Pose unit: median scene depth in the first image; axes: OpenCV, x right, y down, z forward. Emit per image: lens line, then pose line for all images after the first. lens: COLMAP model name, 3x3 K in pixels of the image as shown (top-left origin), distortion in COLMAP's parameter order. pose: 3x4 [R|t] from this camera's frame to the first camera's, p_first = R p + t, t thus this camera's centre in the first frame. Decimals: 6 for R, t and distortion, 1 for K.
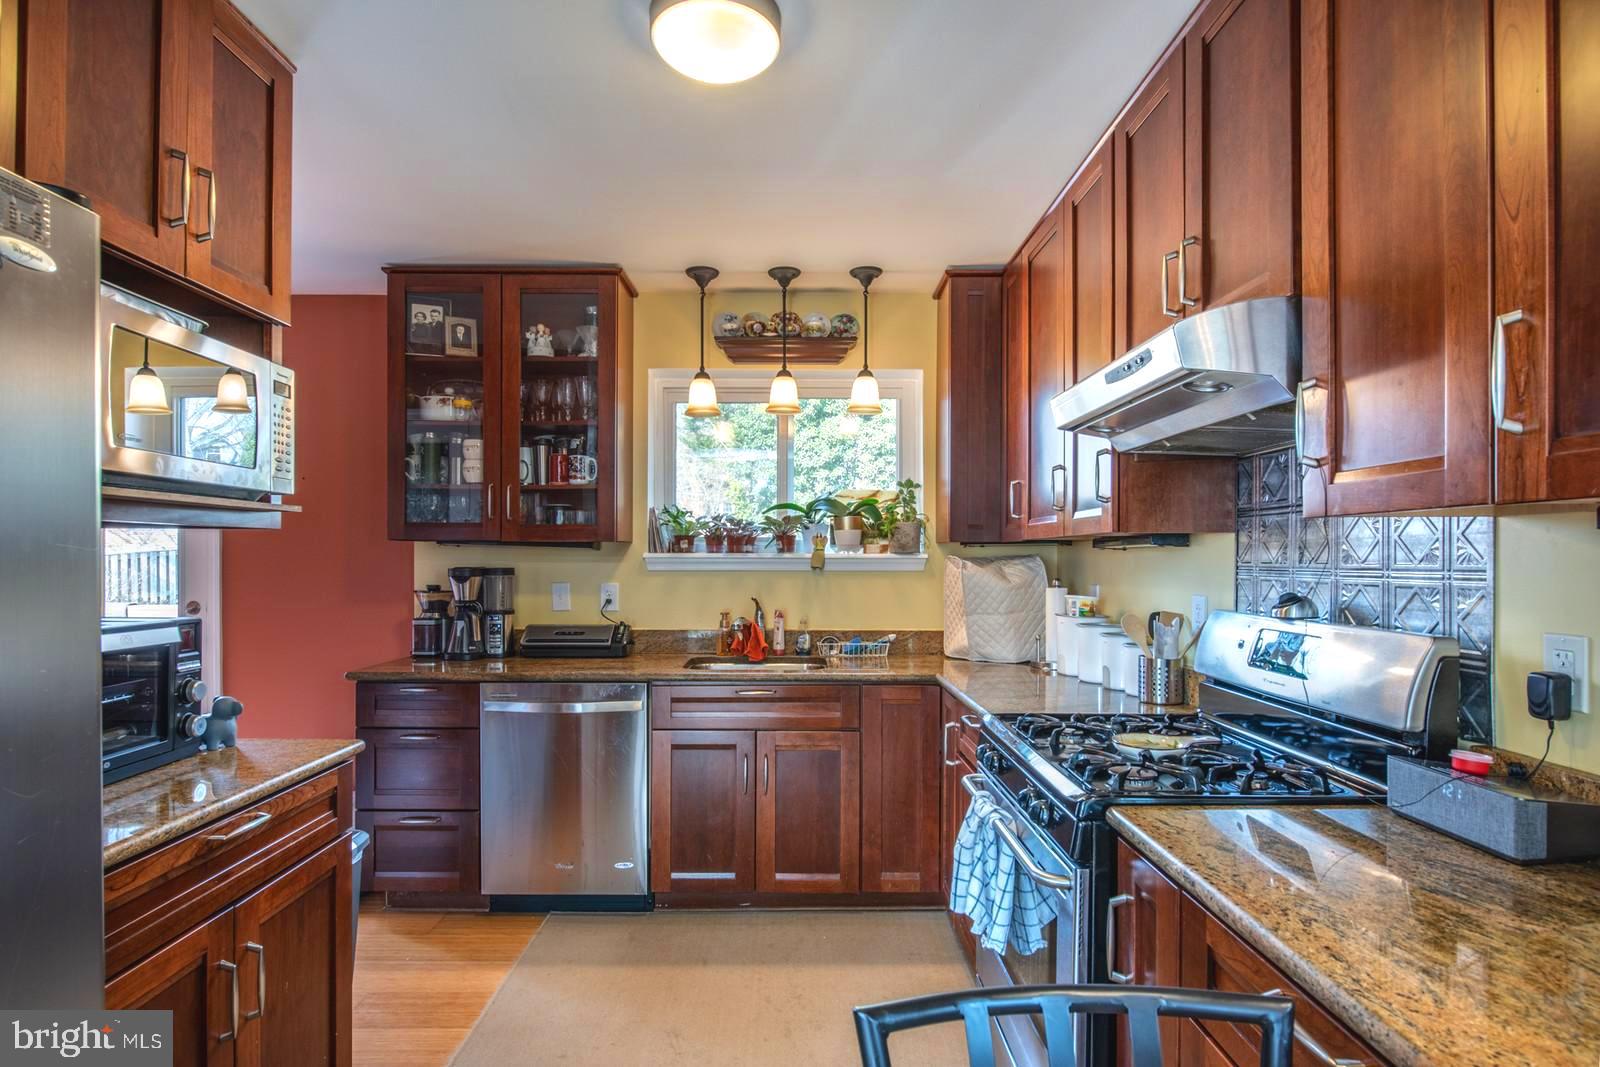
lens RADIAL K [[824.5, 0, 798.1], [0, 824.5, 560.7], [0, 0, 1]] dist [-0.004223, -0.002066]
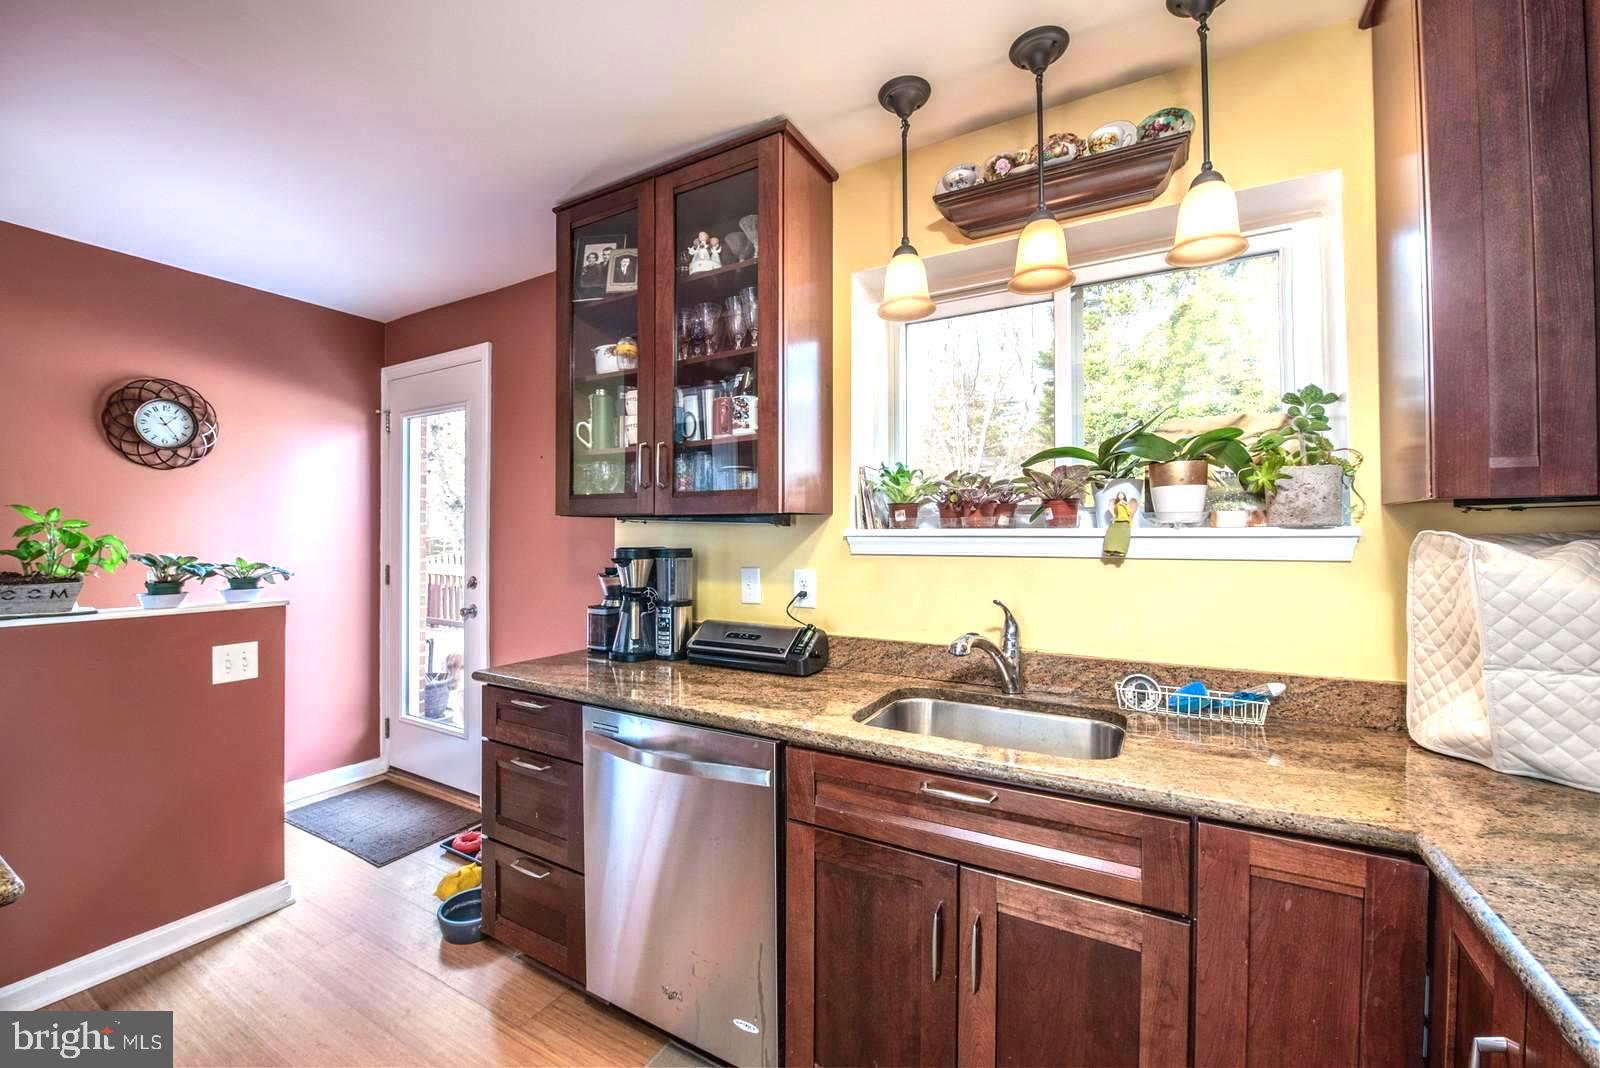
lens RADIAL K [[646.4, 0, 777.7], [0, 646.4, 530.4], [0, 0, 1]] dist [-0.021619, -0.000510]
pose [[0.858756, -0.005641, -0.512353, 0.052127], [0.001345, 0.999961, -0.008756, -0.003504], [0.512383, 0.006830, 0.858730, 0.508901]]
